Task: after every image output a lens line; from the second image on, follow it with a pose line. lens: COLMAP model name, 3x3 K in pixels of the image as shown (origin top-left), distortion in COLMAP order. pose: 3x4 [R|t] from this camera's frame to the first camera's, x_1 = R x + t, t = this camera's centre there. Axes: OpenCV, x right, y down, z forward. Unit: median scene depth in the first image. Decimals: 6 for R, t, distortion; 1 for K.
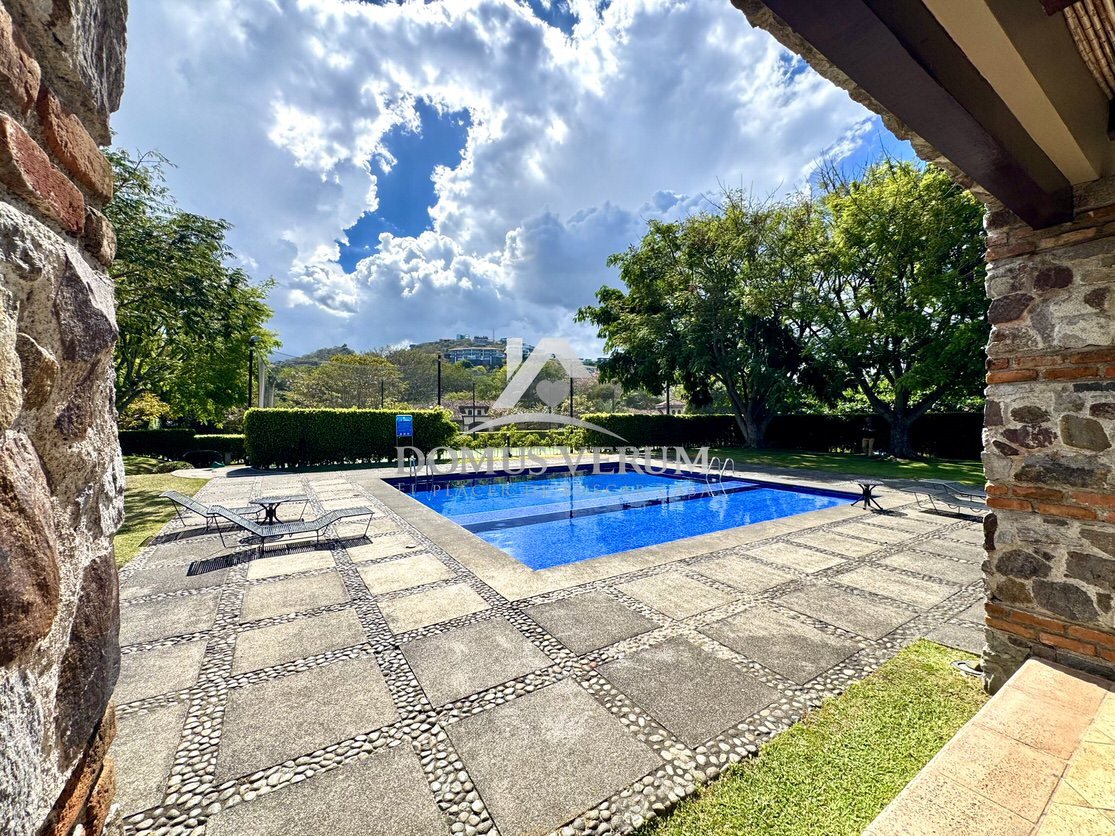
lens RADIAL K [[446.7, 0, 560.1], [0, 446.7, 417.2], [0, 0, 1]] dist [-0.001459, 0.000067]
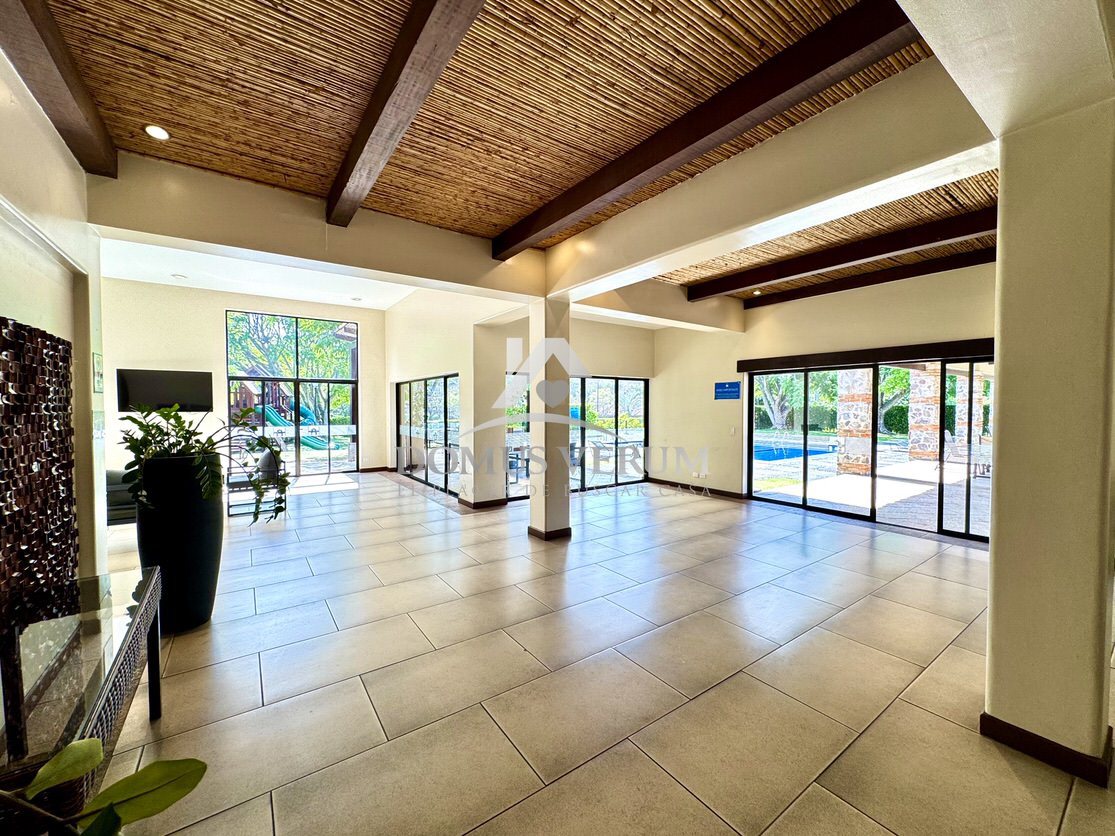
lens RADIAL K [[446.7, 0, 556.8], [0, 446.7, 417.2], [0, 0, 1]] dist [-0.001459, 0.000067]
pose [[0.998628, -0.001947, 0.052333, -1.587619], [0.000663, 0.999698, 0.024546, -0.022782], [-0.052365, -0.024477, 0.998328, -1.857437]]
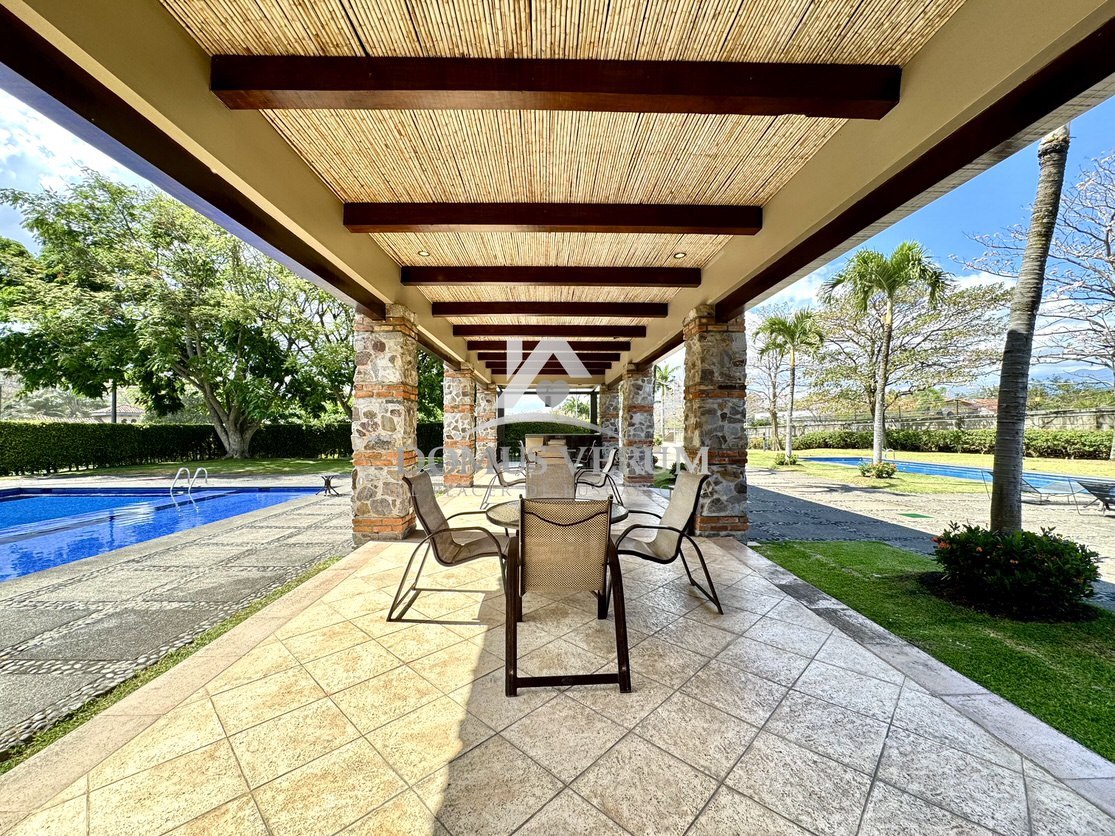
lens RADIAL K [[446.7, 0, 555.7], [0, 446.7, 419.8], [0, 0, 1]] dist [-0.001459, 0.000067]
pose [[0.525424, 0.019076, 0.850627, -0.087445], [-0.000574, 0.999756, -0.022066, 0.030641], [-0.850841, 0.011106, 0.525307, -0.363441]]
